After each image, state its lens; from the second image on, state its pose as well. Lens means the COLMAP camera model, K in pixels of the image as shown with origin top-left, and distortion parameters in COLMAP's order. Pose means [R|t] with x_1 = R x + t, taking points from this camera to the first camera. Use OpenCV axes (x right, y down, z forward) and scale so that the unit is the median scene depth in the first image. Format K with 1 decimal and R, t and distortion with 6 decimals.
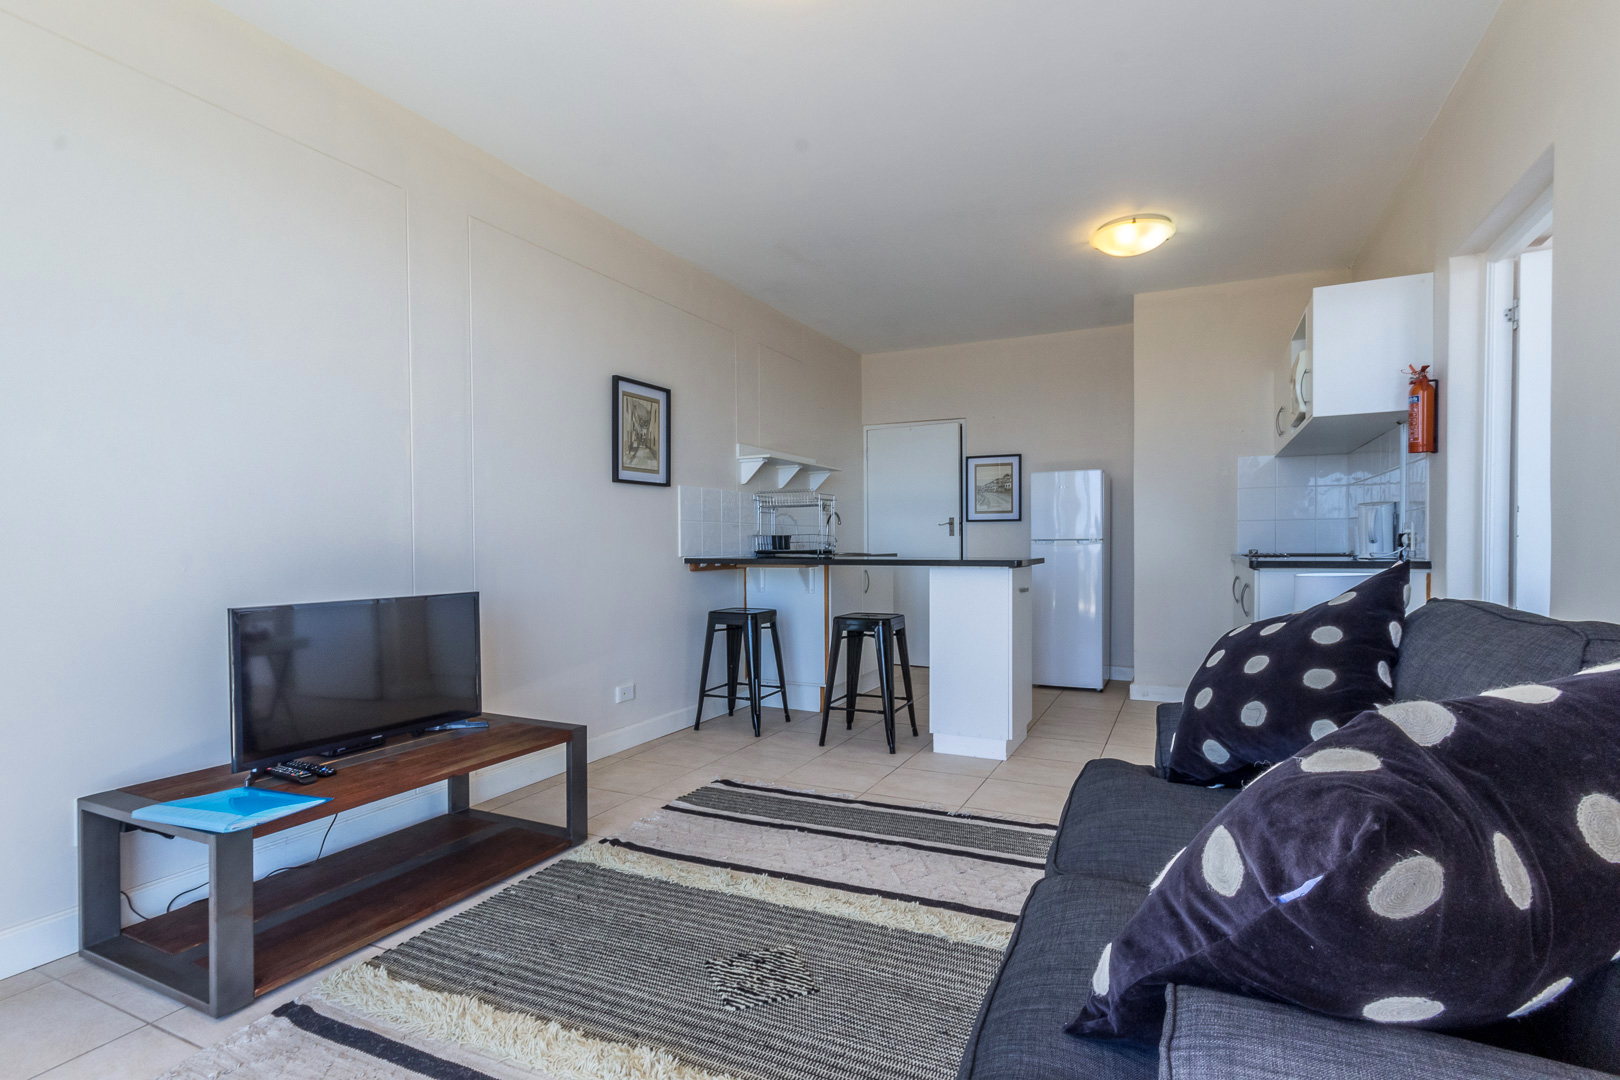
lens RADIAL K [[796.6, 0, 810.1], [0, 796.6, 537.8], [0, 0, 1]] dist [0.000052, 0.000004]
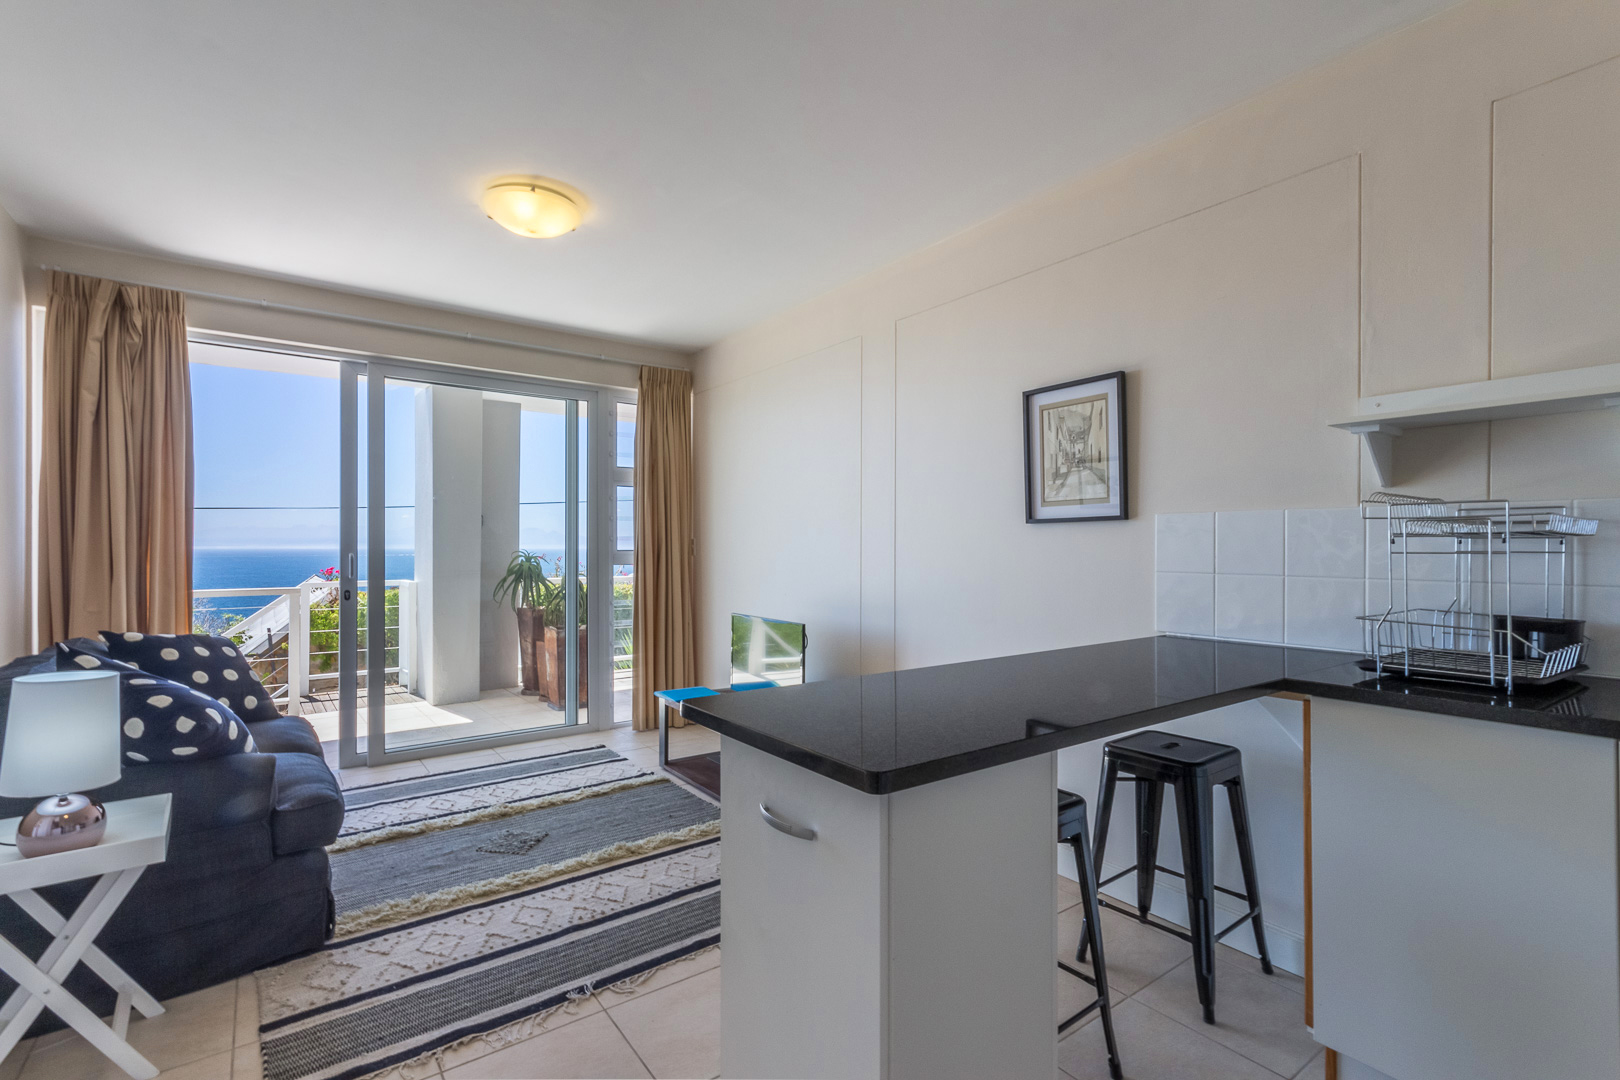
lens RADIAL K [[737.4, 0, 811.5], [0, 737.4, 545.1], [0, 0, 1]] dist [0.001011, 0.000011]
pose [[-0.482725, 0.005115, -0.875757, 0.498387], [-0.003663, 0.999962, 0.007859, -0.050484], [0.875764, 0.007002, -0.482688, 1.124166]]
